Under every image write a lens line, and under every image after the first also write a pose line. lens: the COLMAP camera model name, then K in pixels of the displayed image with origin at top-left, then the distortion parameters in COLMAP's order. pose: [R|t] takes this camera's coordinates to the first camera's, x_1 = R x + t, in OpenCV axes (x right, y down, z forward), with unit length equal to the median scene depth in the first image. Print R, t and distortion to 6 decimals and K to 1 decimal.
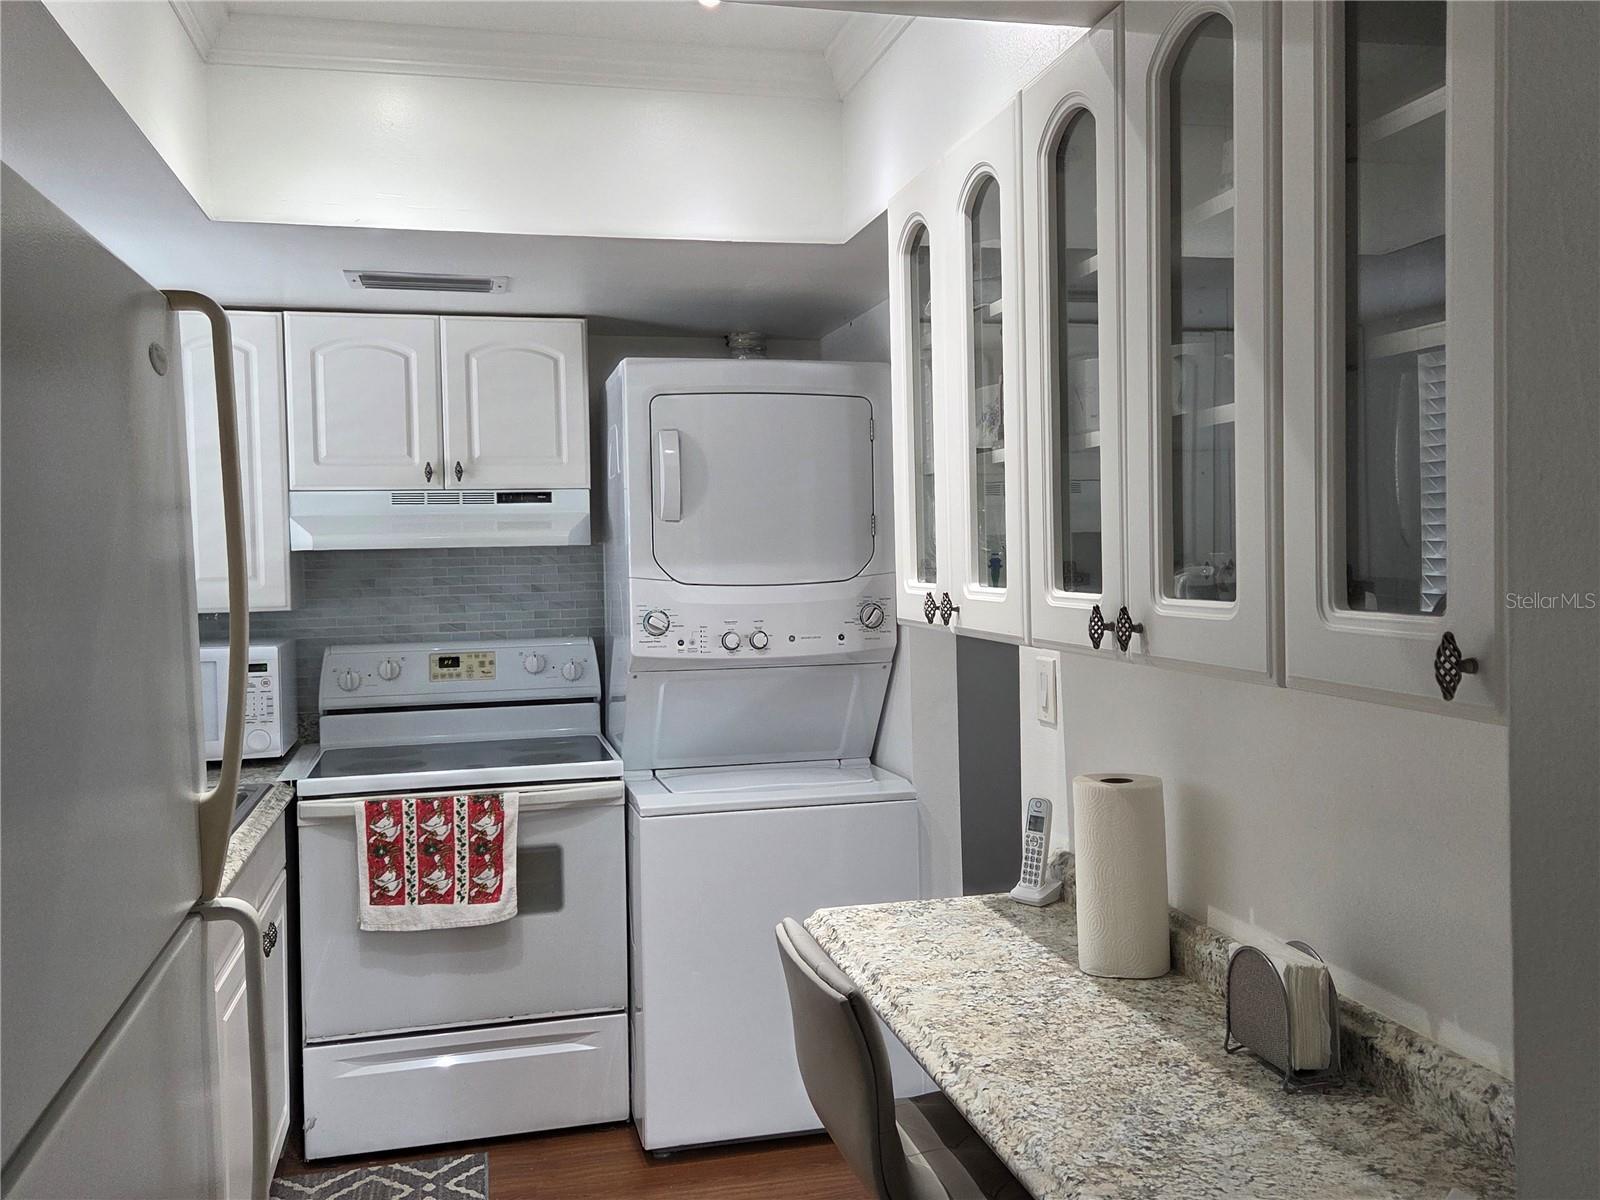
lens RADIAL K [[1382.3, 0, 800.0], [0, 1382.3, 590.1], [0, 0, 1]] dist [0.046920, -0.014117]
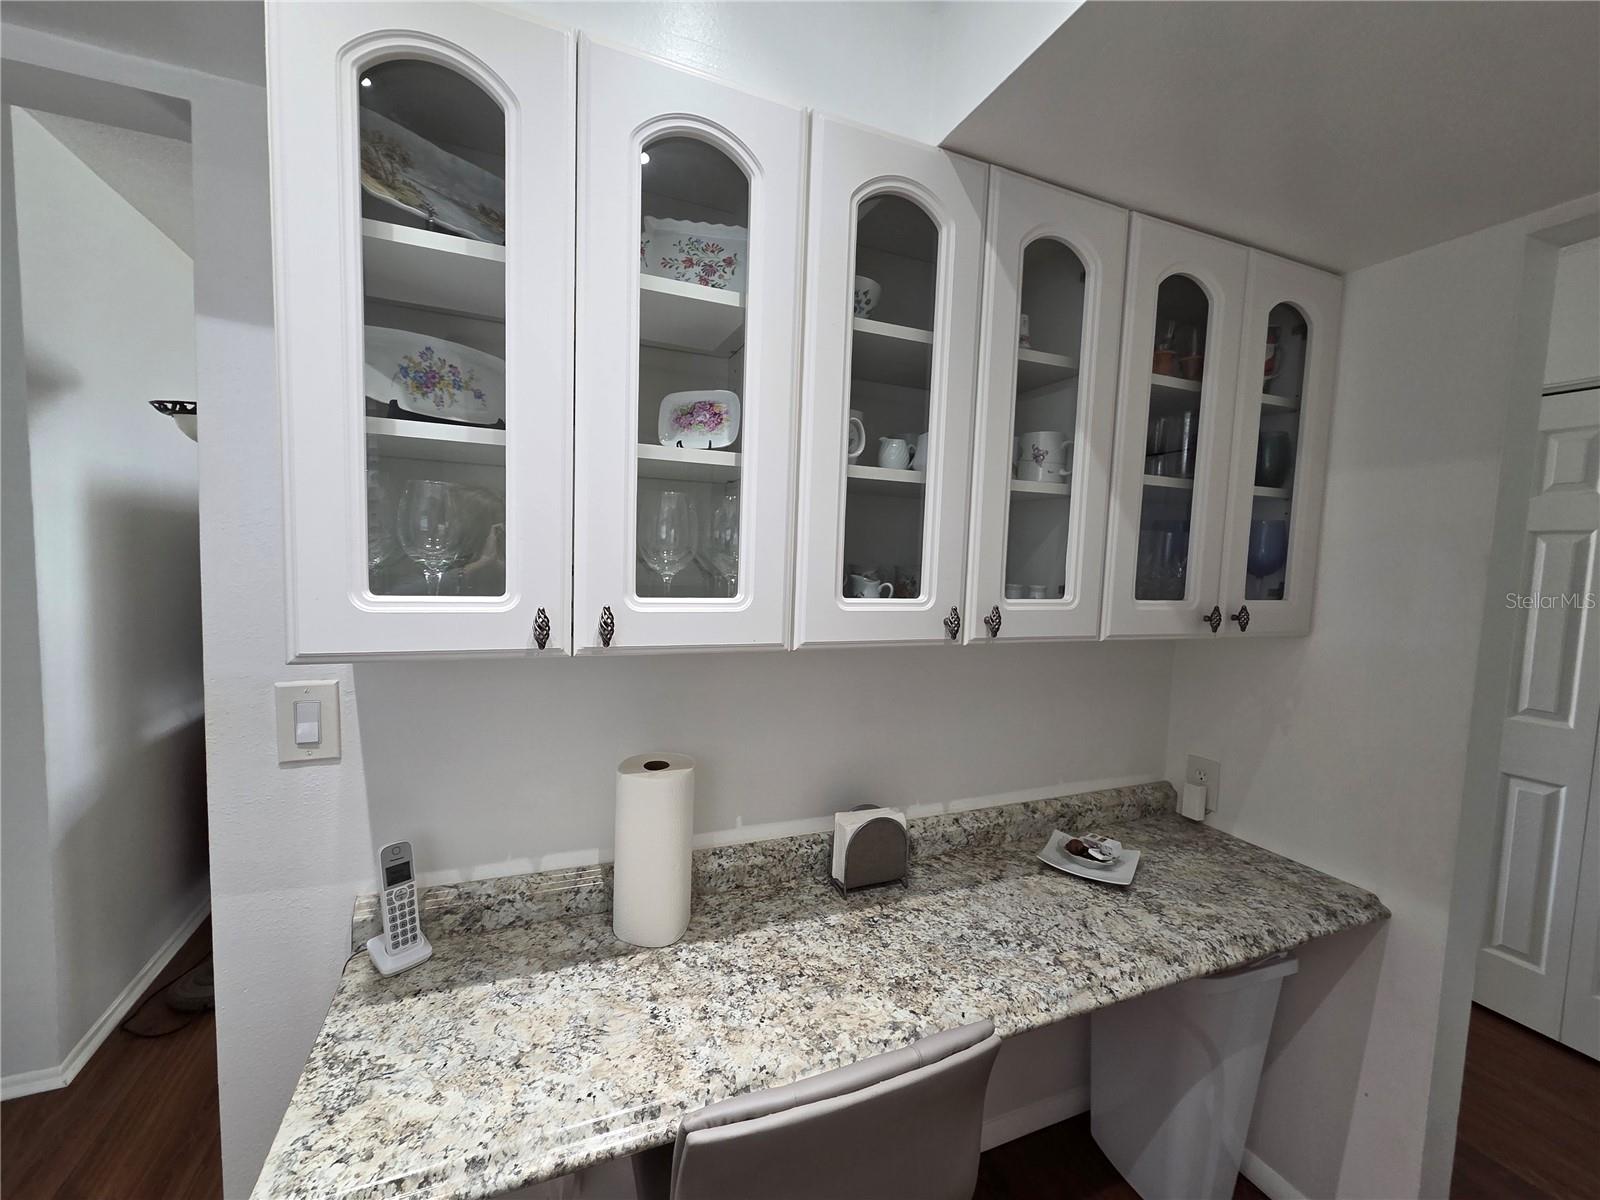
lens RADIAL K [[648.2, 0, 800.0], [0, 648.2, 600.0], [0, 0, 1]] dist [0.003255, 0.000335]
pose [[-0.159861, -0.051645, 0.985788, -0.191146], [0.002034, 0.998611, 0.052647, -0.014830], [-0.987137, 0.010421, -0.159534, 0.617600]]
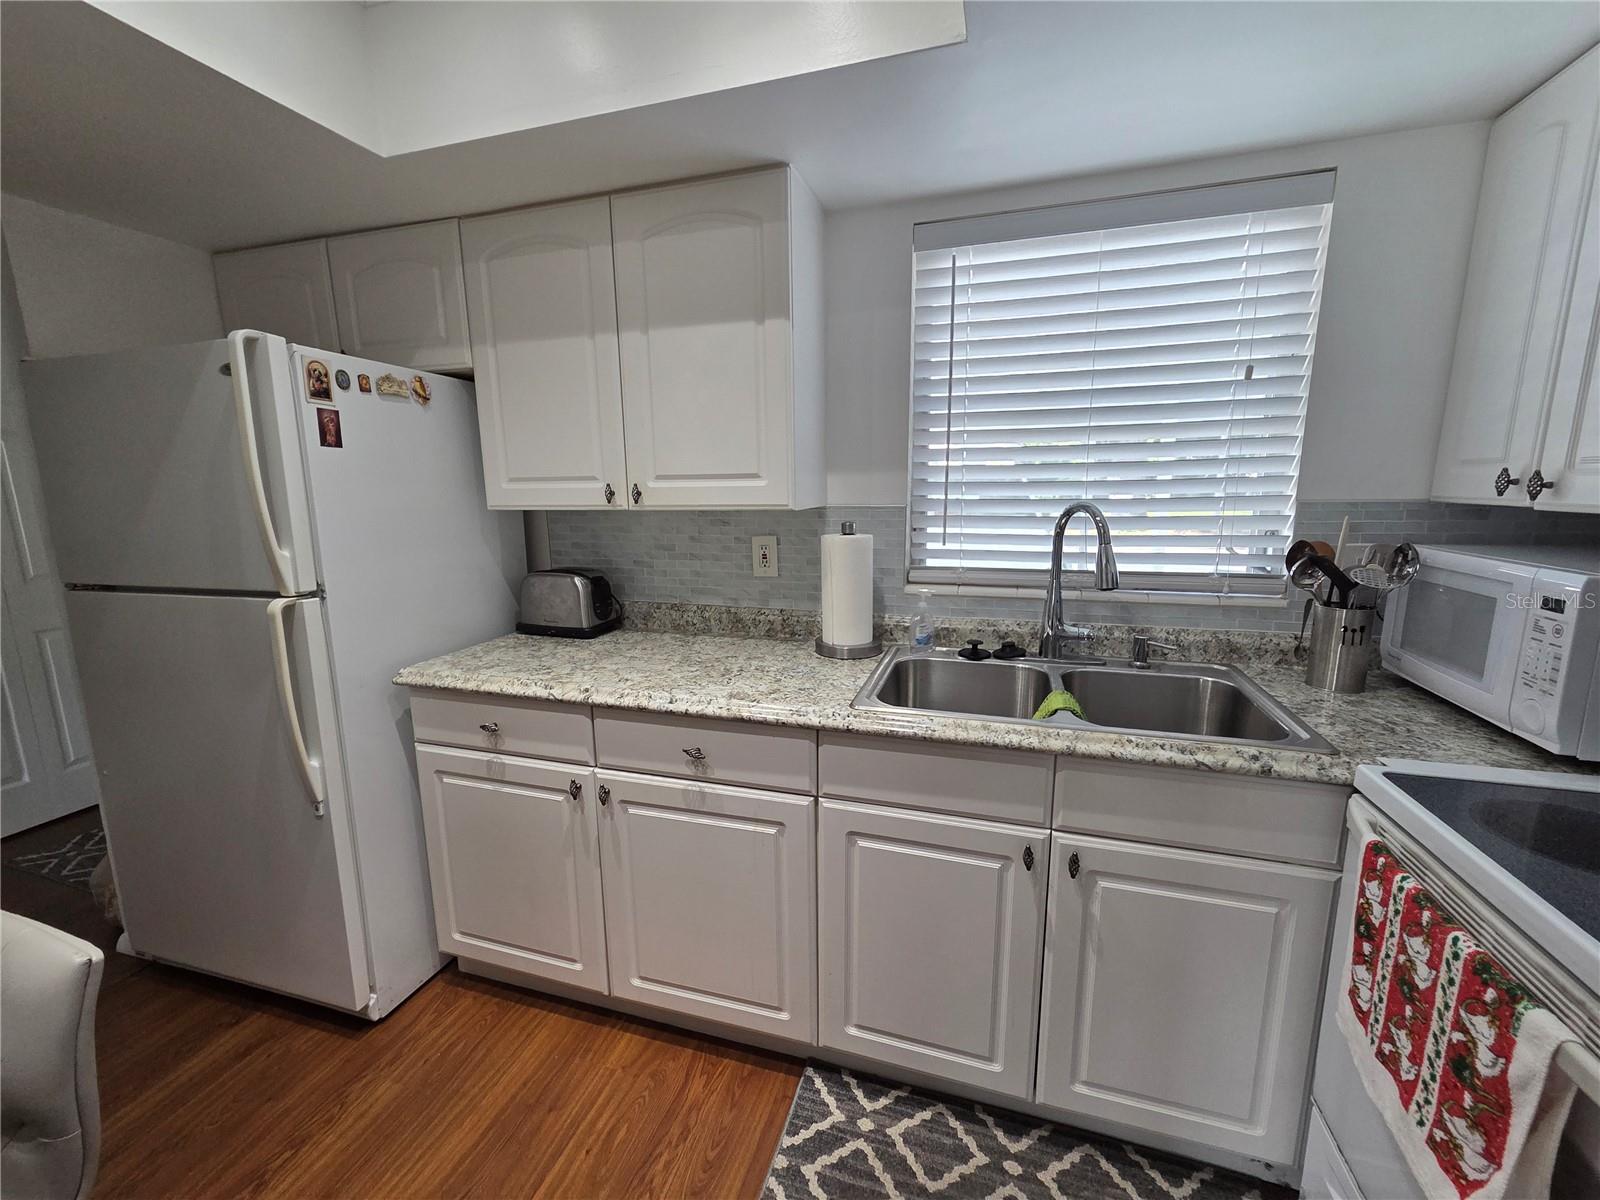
lens RADIAL K [[658.8, 0, 800.0], [0, 658.8, 600.0], [0, 0, 1]] dist [0.003865, 0.000306]
pose [[-0.507784, 0.174635, -0.843599, 0.034310], [-0.010879, 0.977860, 0.208977, -0.005491], [0.861416, 0.115293, -0.494641, 0.908428]]
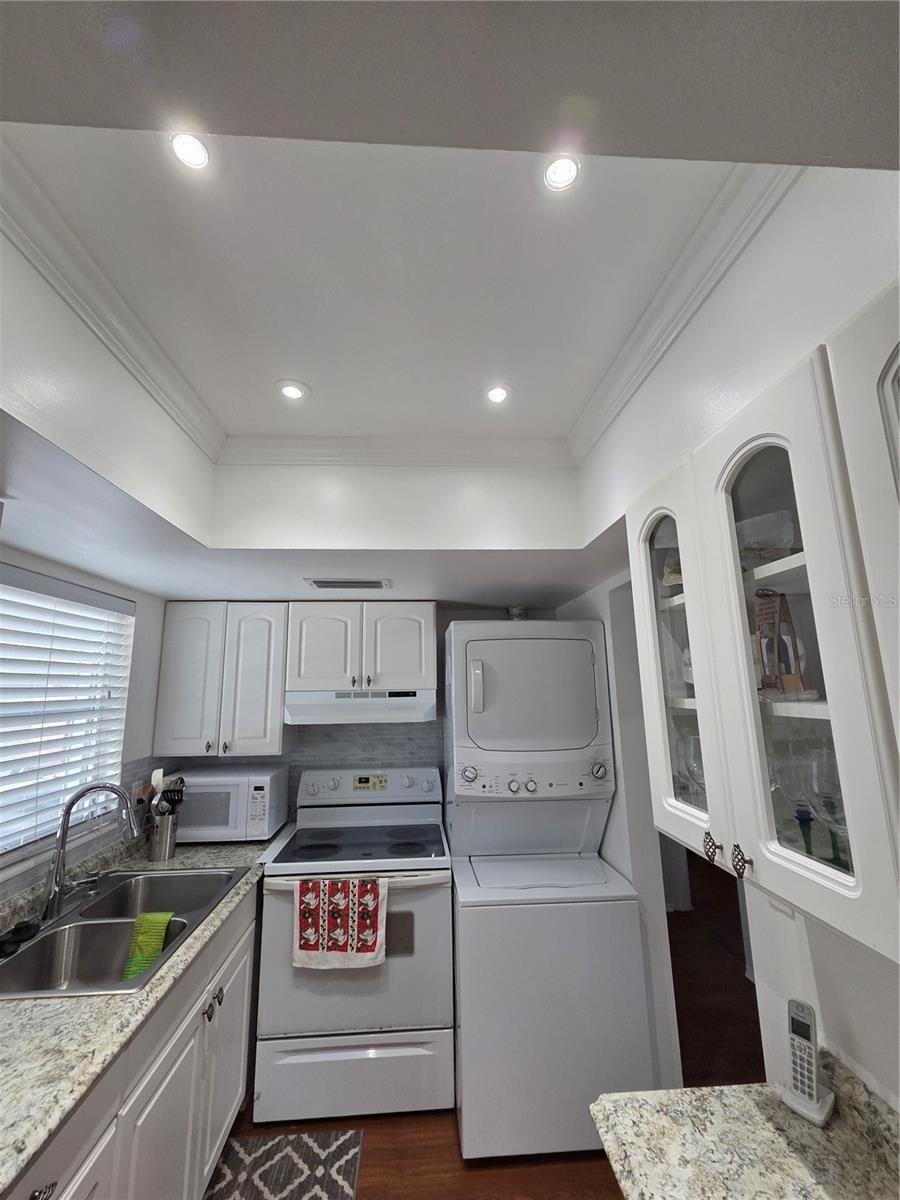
lens RADIAL K [[494.1, 0, 441.6], [0, 494.1, 597.7], [0, 0, 1]] dist [0.003865, 0.000306]
pose [[0.984013, -0.026971, -0.176040, -0.025369], [-0.010413, 0.978062, -0.208055, -0.063337], [0.177790, 0.206562, 0.962145, 0.371382]]
